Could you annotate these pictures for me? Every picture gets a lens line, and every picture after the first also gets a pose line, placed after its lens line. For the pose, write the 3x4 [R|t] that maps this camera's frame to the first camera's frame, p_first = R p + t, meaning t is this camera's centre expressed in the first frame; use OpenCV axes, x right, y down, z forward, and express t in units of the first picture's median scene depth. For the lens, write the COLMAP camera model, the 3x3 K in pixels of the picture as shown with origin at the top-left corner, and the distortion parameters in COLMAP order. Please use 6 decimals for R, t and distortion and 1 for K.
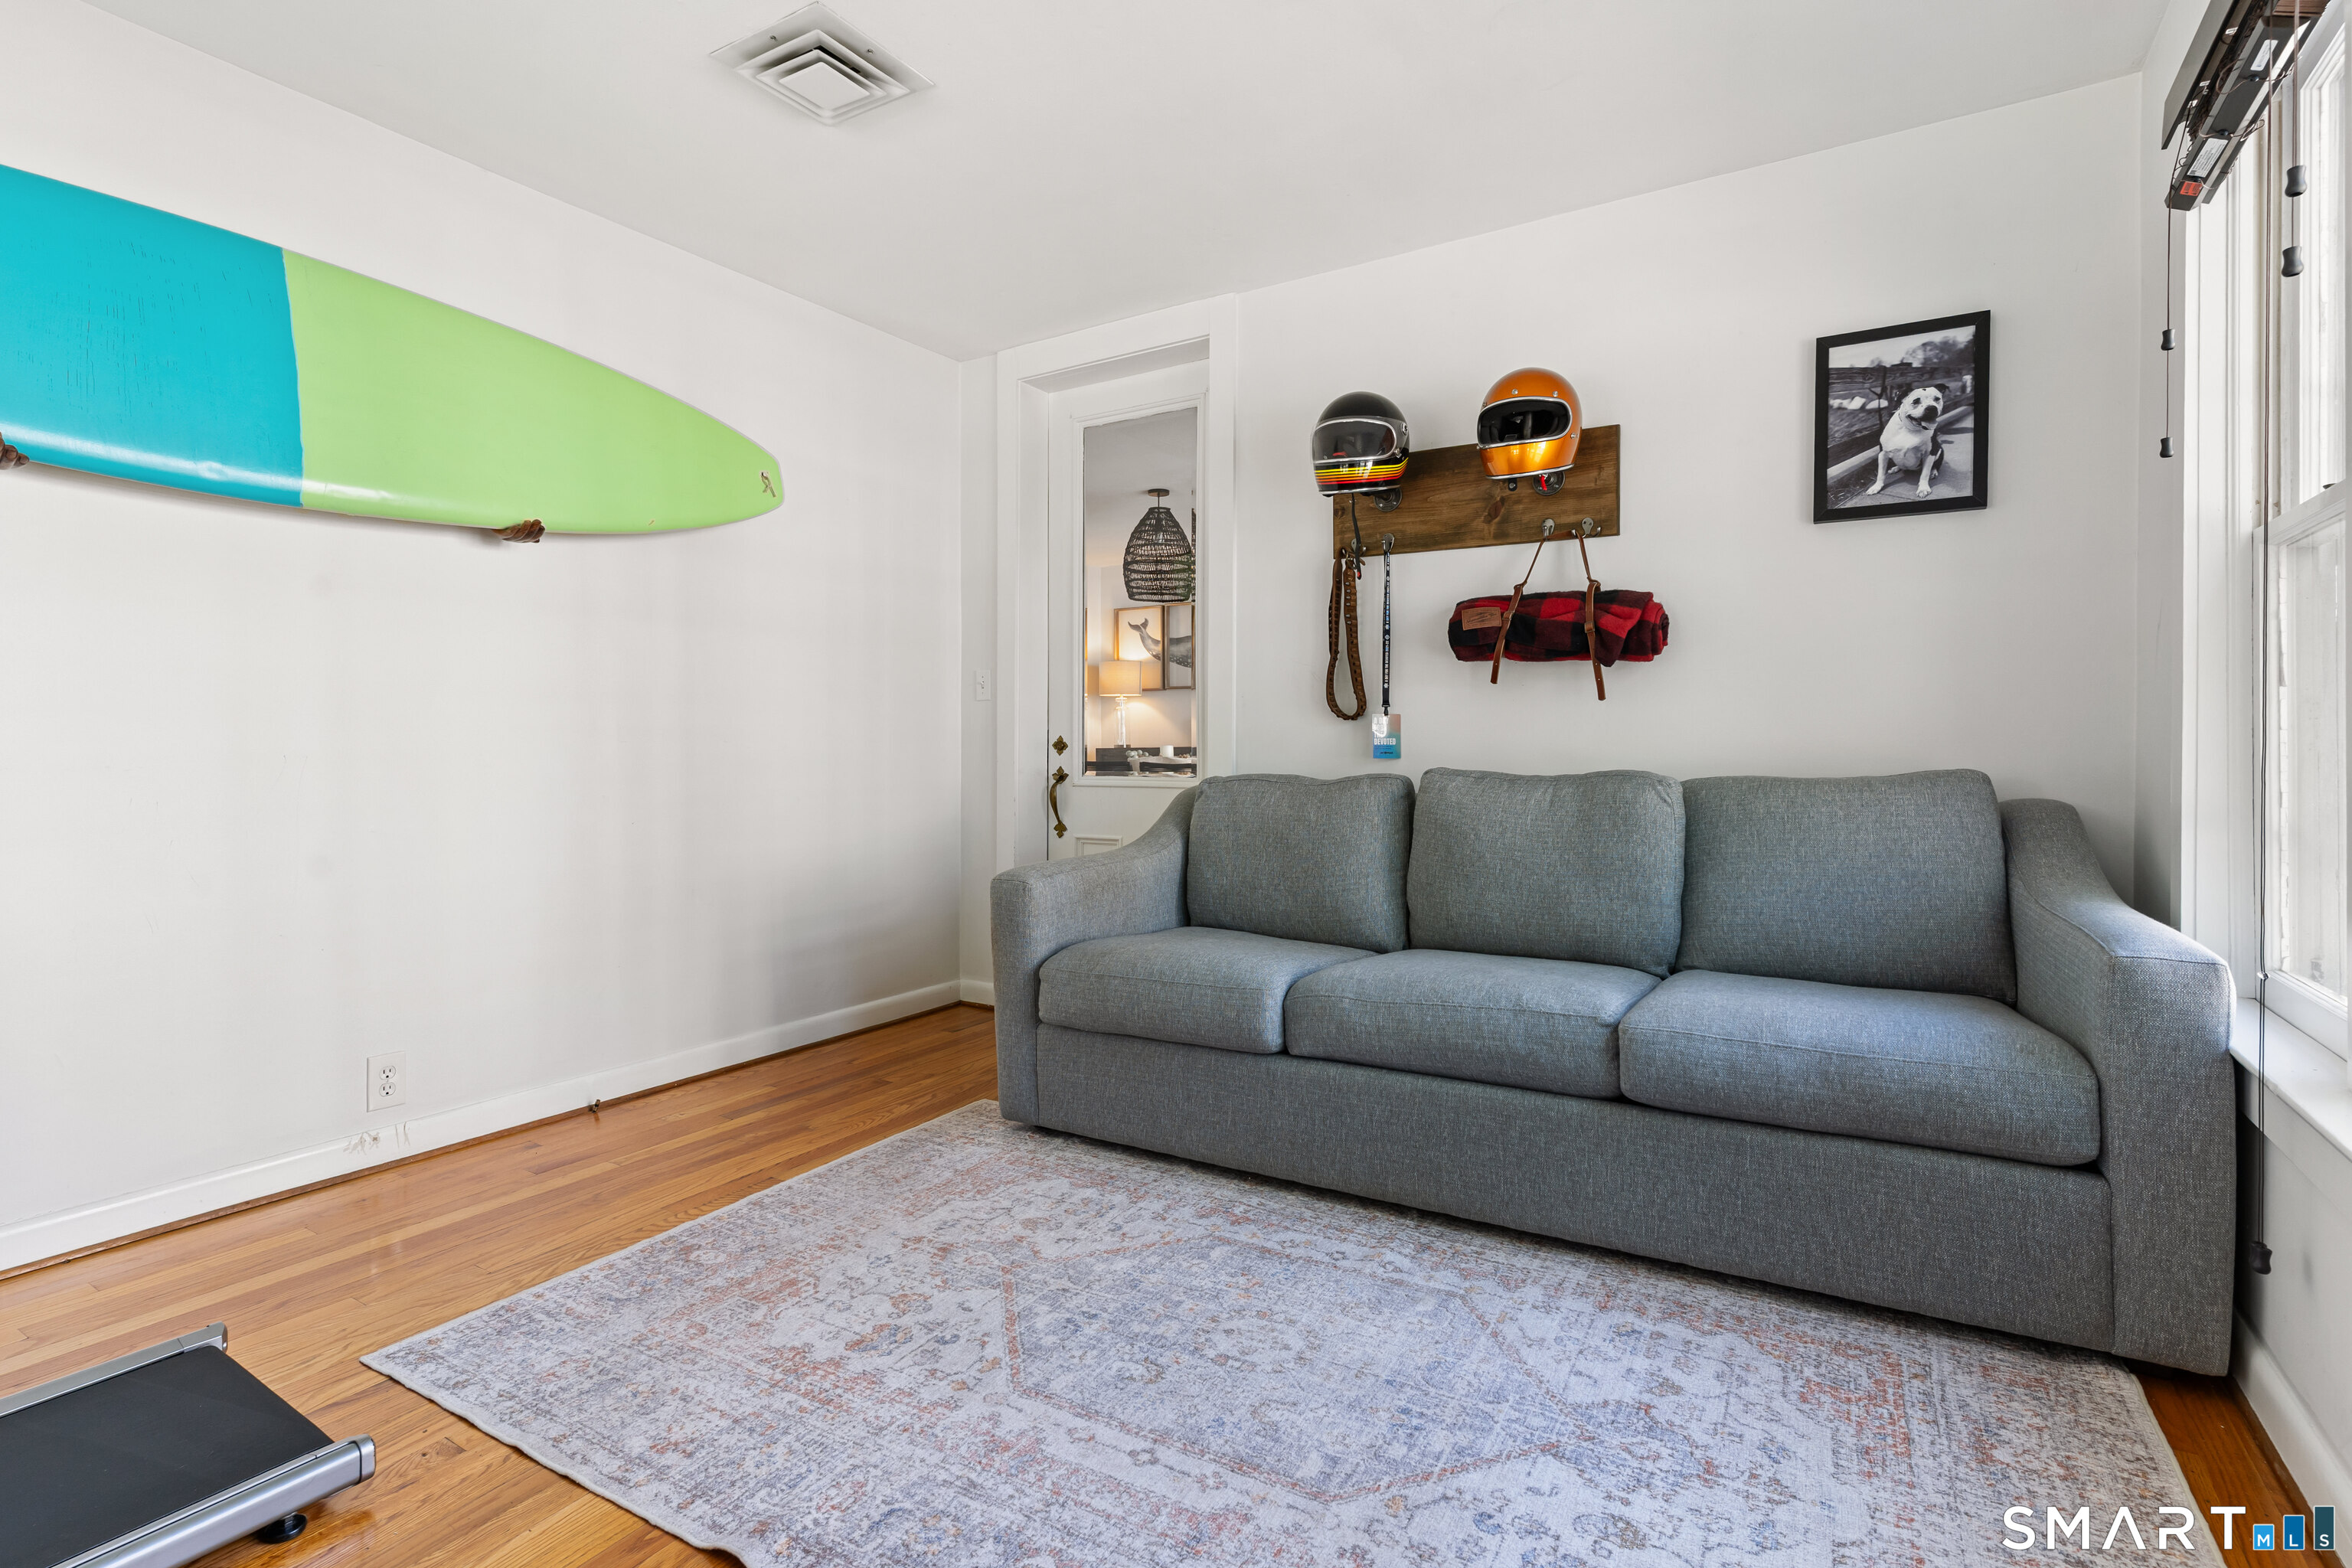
lens RADIAL K [[1141.5, 0, 1160.9], [0, 1141.5, 812.3], [0, 0, 1]] dist [0.001277, 0.000327]
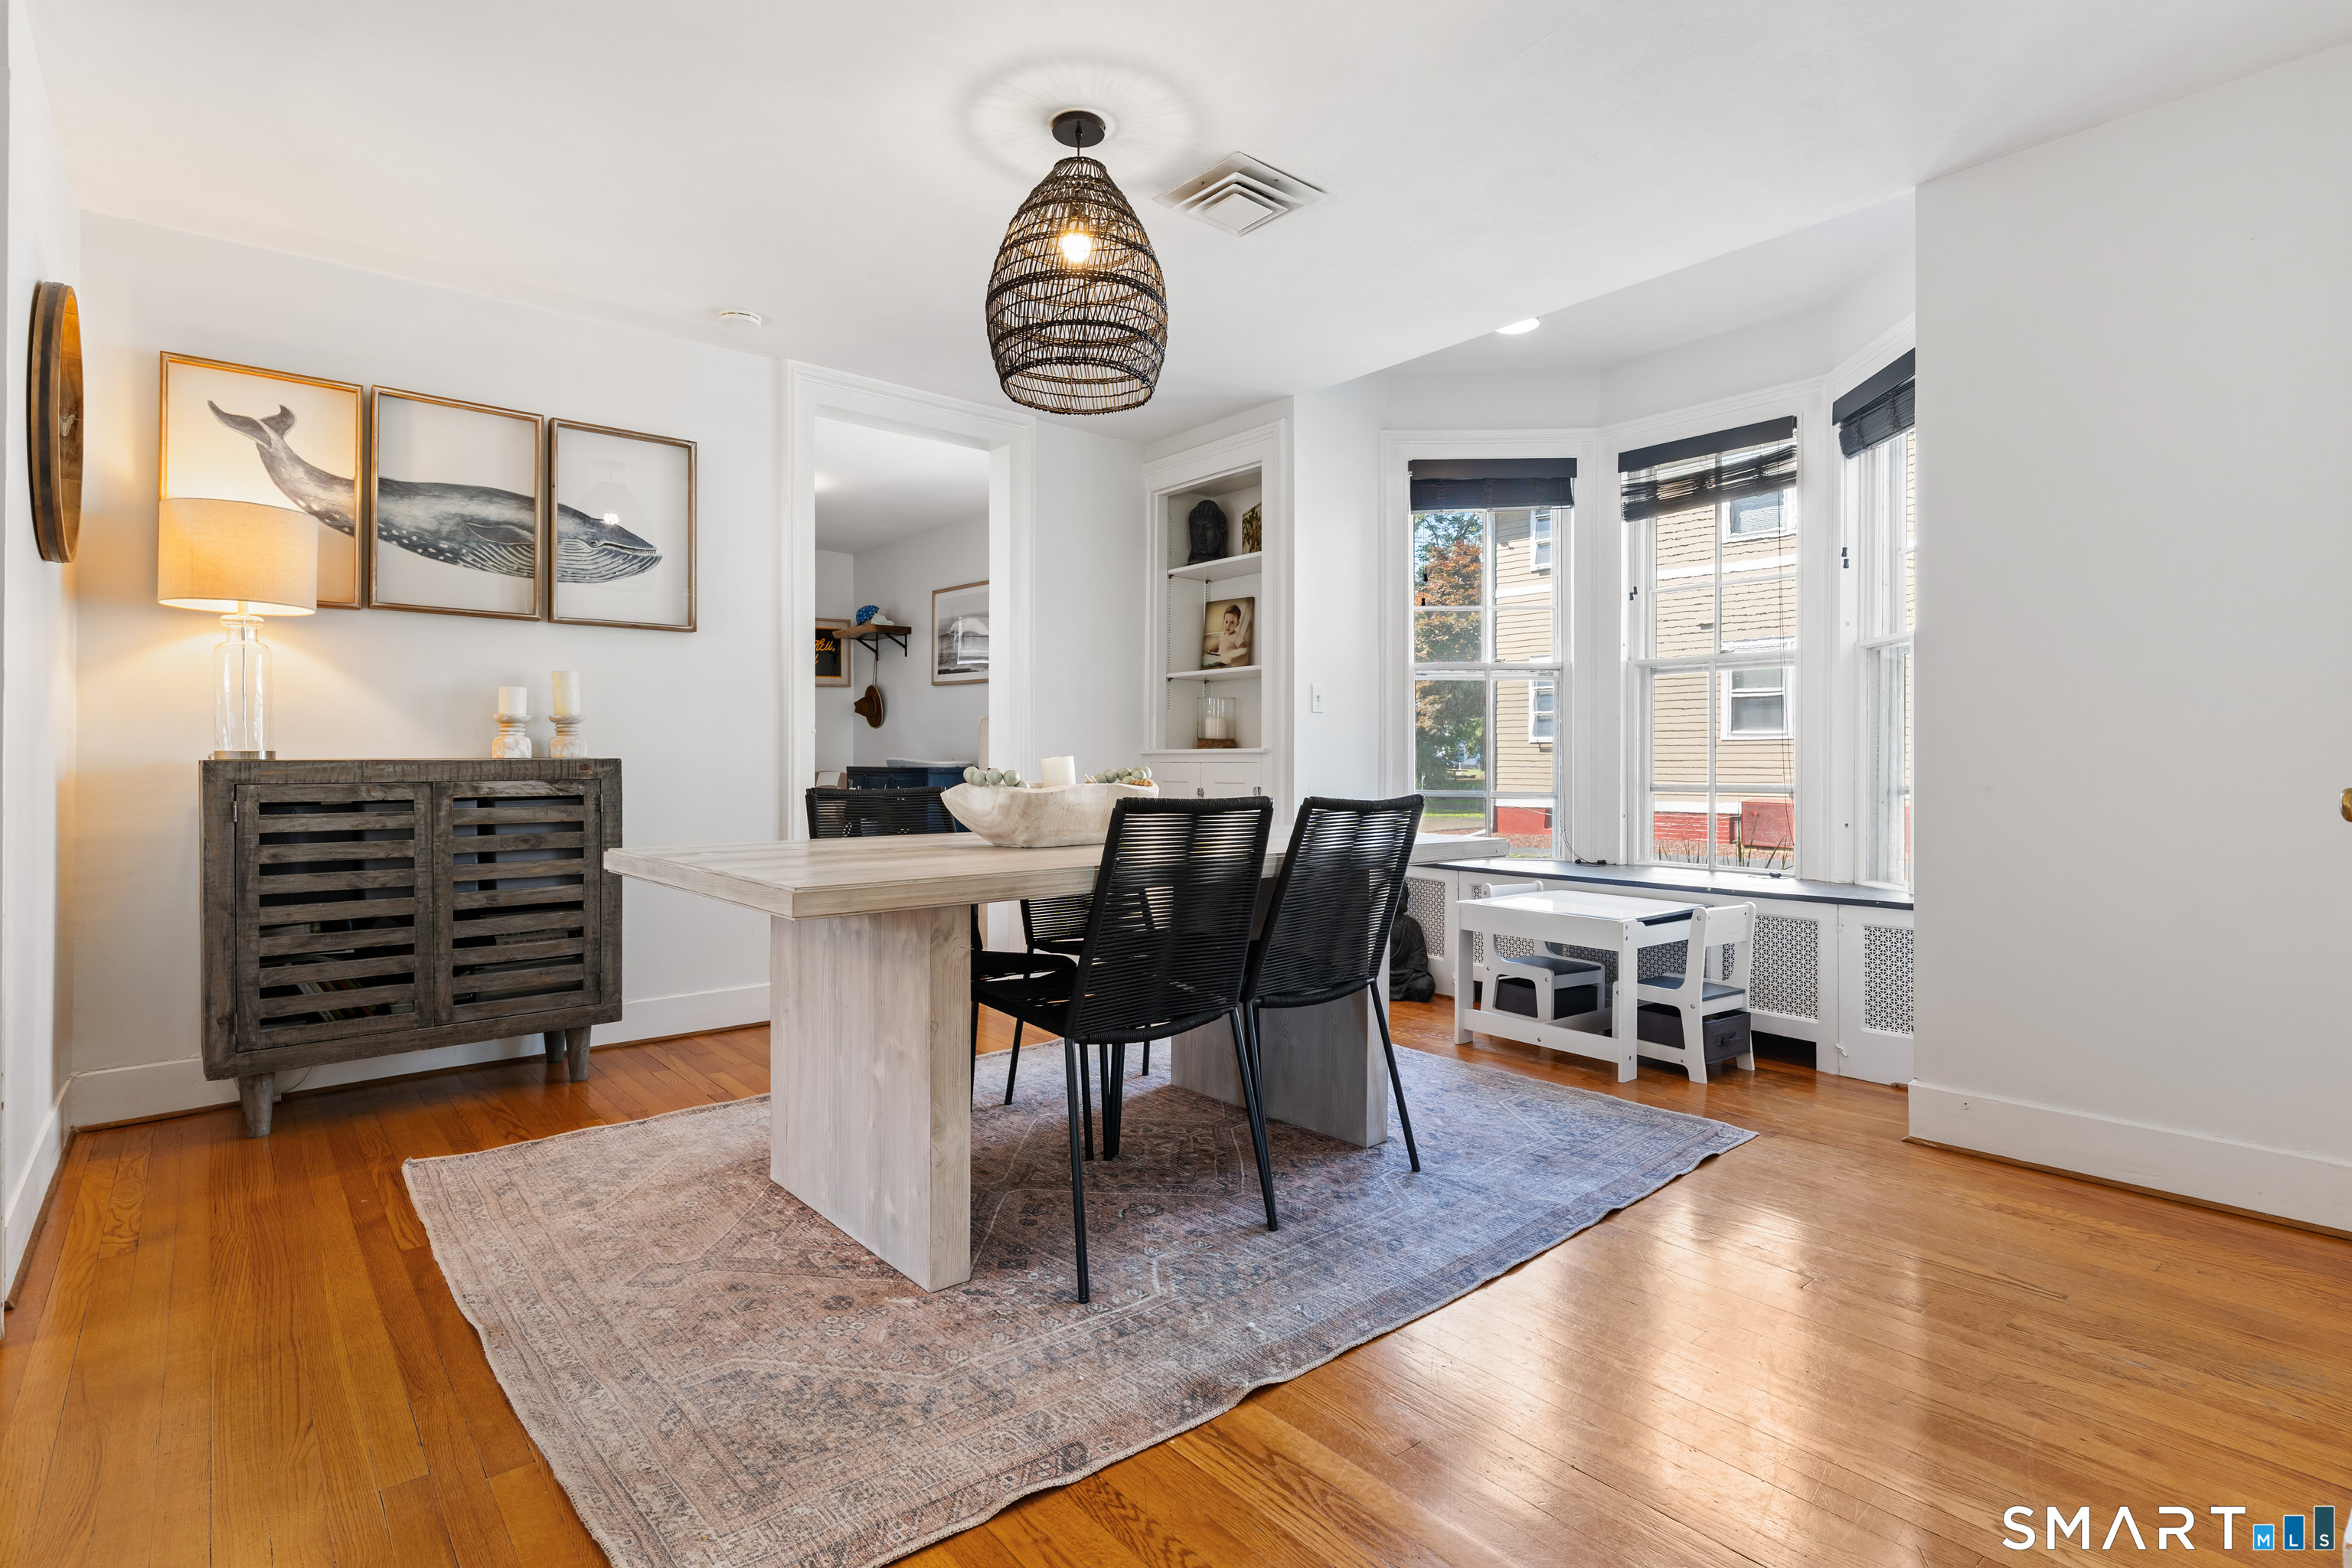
lens RADIAL K [[1167.2, 0, 1171.1], [0, 1167.2, 757.7], [0, 0, 1]] dist [-0.001676, -0.000512]
pose [[0.294487, 0.009687, 0.955606, -0.286738], [0.055652, 0.998078, -0.027268, -0.032404], [-0.954034, 0.061212, 0.293382, 0.631466]]
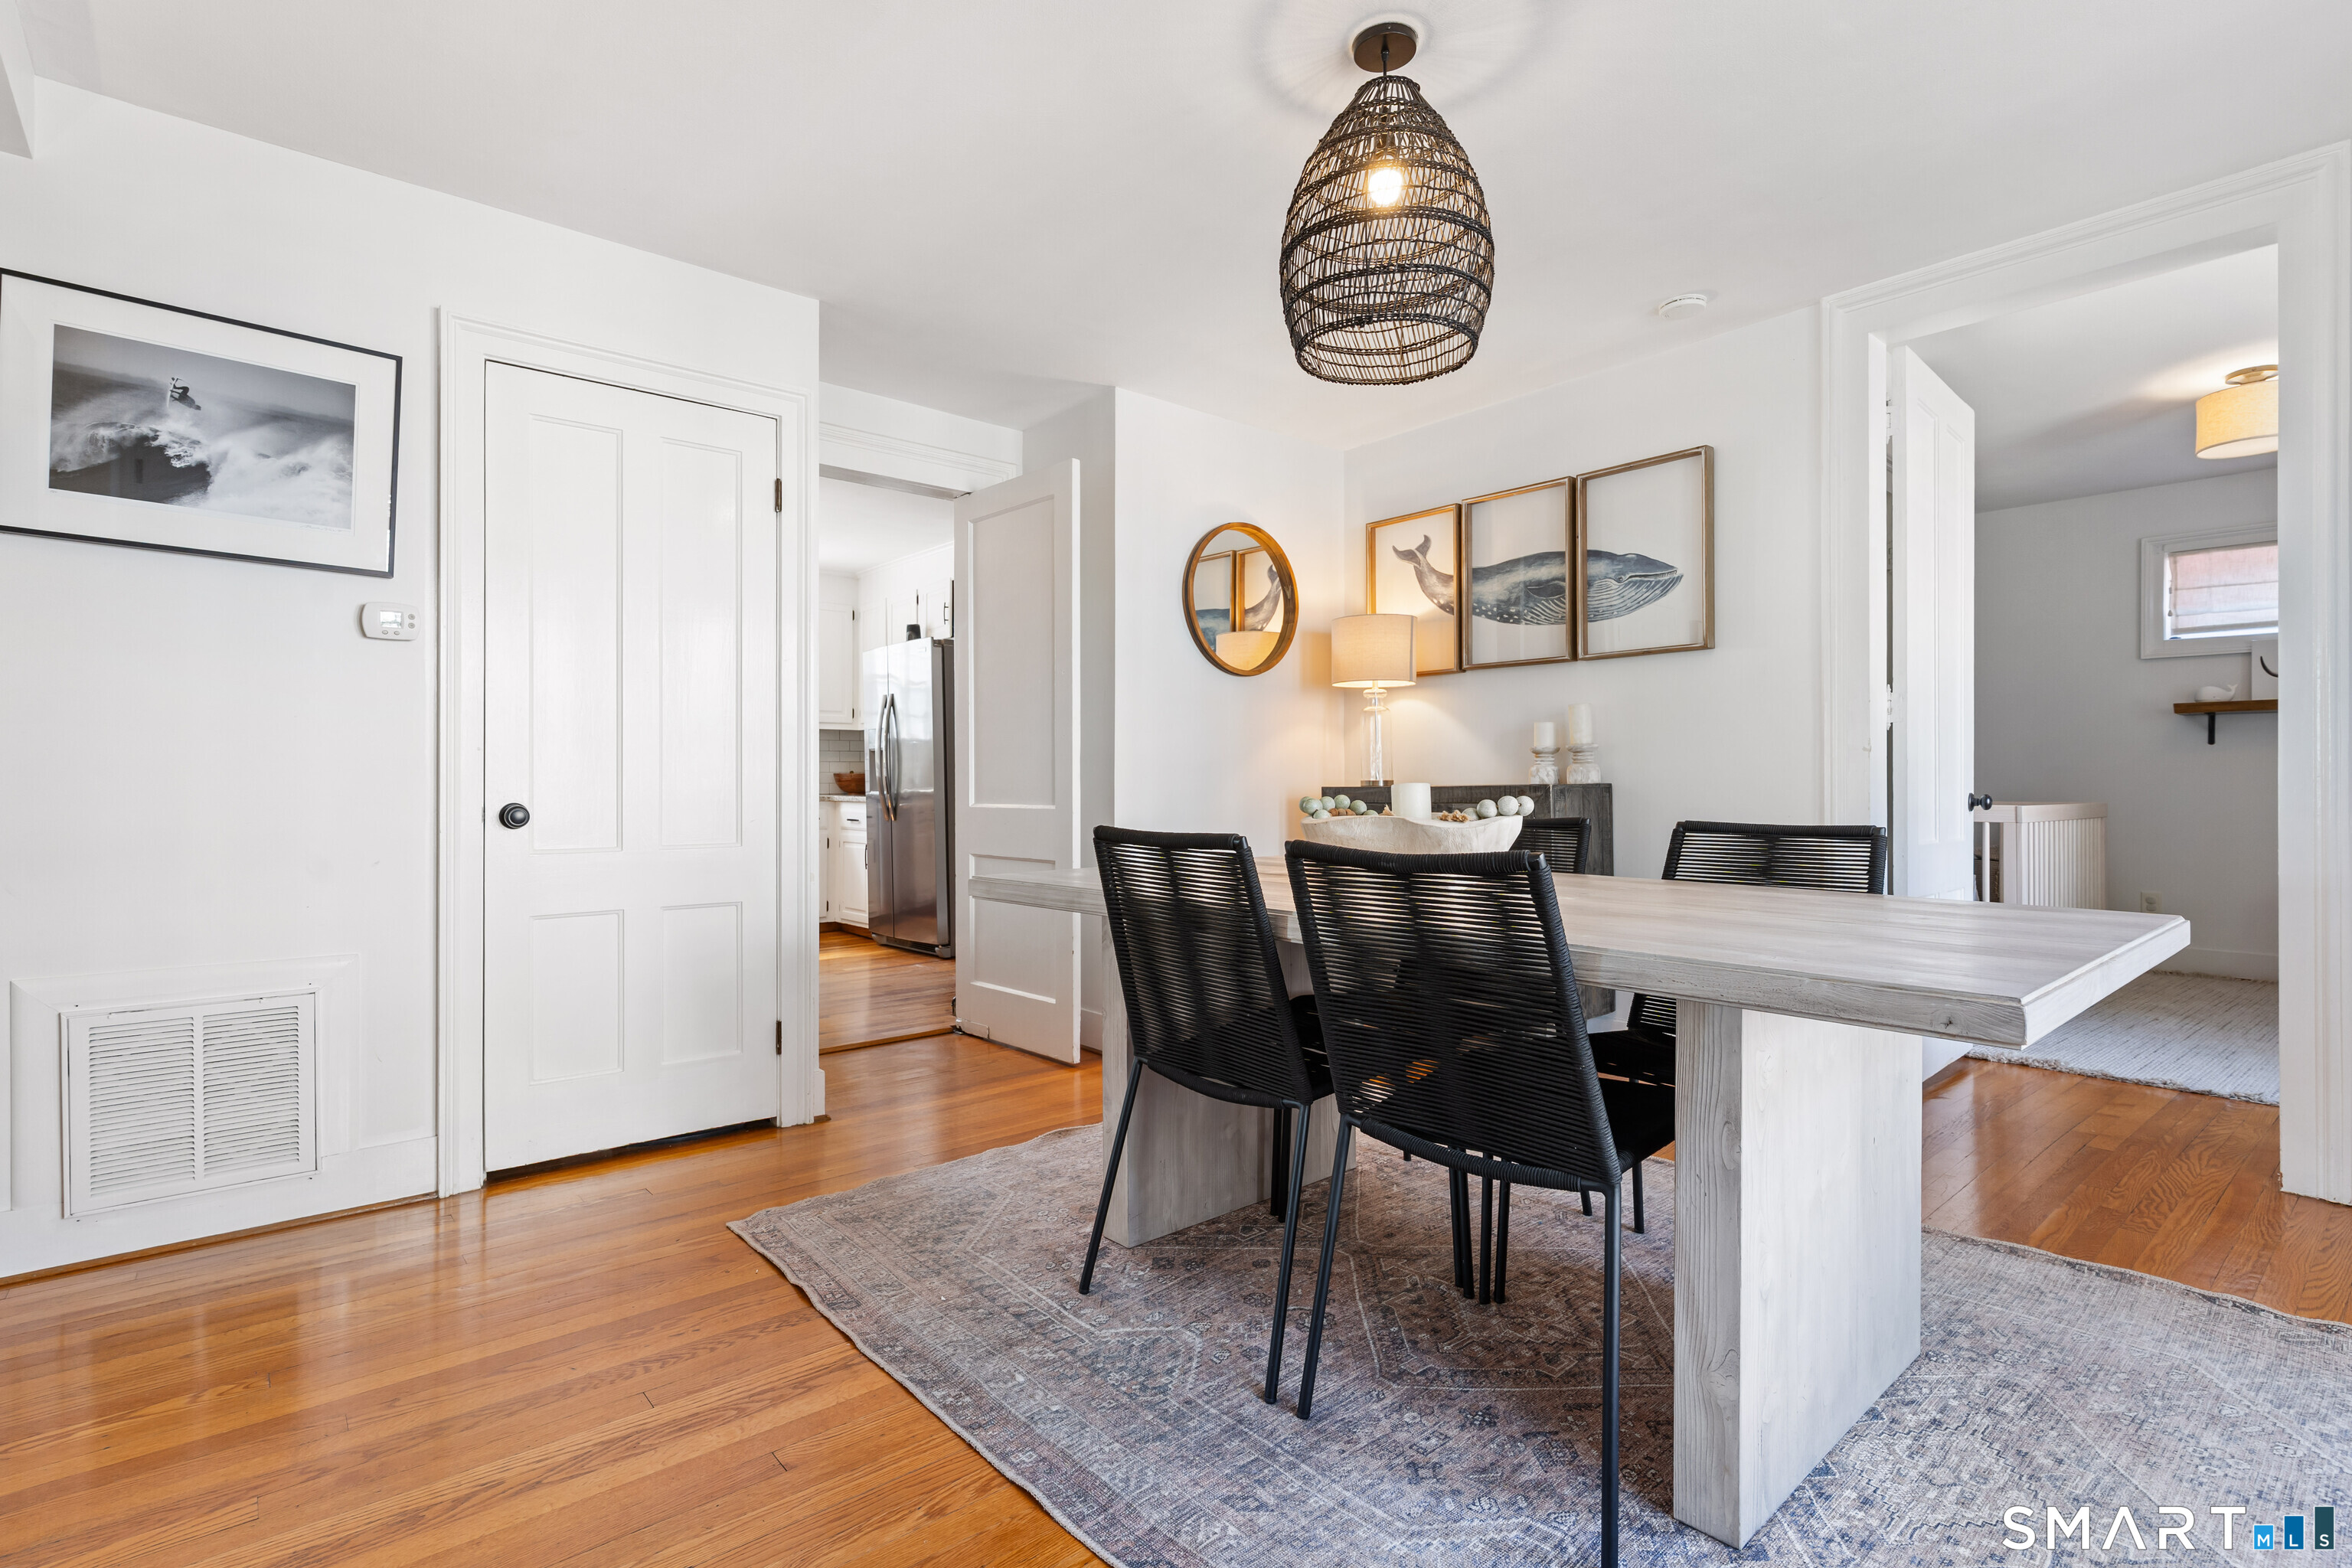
lens RADIAL K [[1131.6, 0, 1157.9], [0, 1131.6, 779.2], [0, 0, 1]] dist [0.003522, -0.000239]
pose [[0.953787, 0.000290, -0.300482, 0.025173], [-0.018135, 0.998232, -0.056602, -0.029133], [0.299935, 0.059436, 0.952106, 0.486723]]
